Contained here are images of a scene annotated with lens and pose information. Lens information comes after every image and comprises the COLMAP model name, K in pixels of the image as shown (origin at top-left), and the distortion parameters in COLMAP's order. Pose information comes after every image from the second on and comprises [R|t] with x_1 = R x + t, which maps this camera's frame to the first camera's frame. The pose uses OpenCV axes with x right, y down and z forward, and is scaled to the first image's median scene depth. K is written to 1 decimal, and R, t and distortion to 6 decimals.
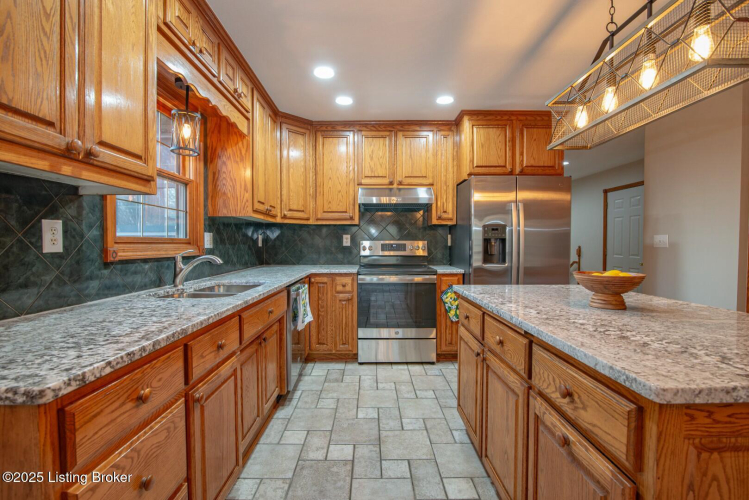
lens RADIAL K [[346.5, 0, 372.8], [0, 346.5, 252.4], [0, 0, 1]] dist [-0.018698, 0.001471]
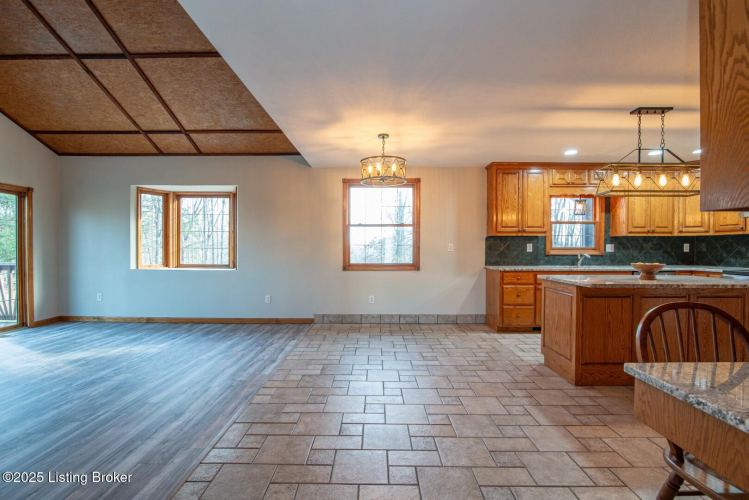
lens RADIAL K [[346.5, 0, 378.9], [0, 346.5, 254.2], [0, 0, 1]] dist [-0.018698, 0.001471]
pose [[-0.002155, 0.013104, -0.999912, 1.348674], [-0.025574, 0.999586, 0.013155, 0.008786], [0.999671, 0.025601, -0.001819, -0.334042]]
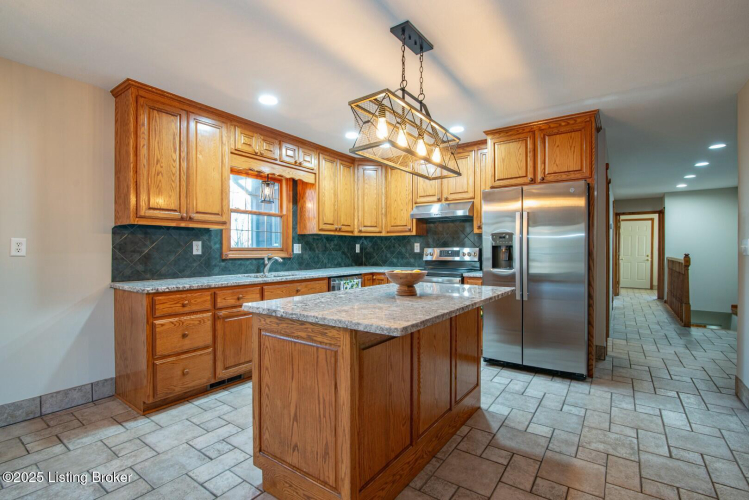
lens RADIAL K [[346.5, 0, 371.0], [0, 346.5, 253.2], [0, 0, 1]] dist [-0.018698, 0.001471]
pose [[0.809748, 0.003751, -0.586766, 0.666161], [-0.013205, 0.999843, -0.011831, 0.002094], [0.586629, 0.017329, 0.809670, -0.126166]]
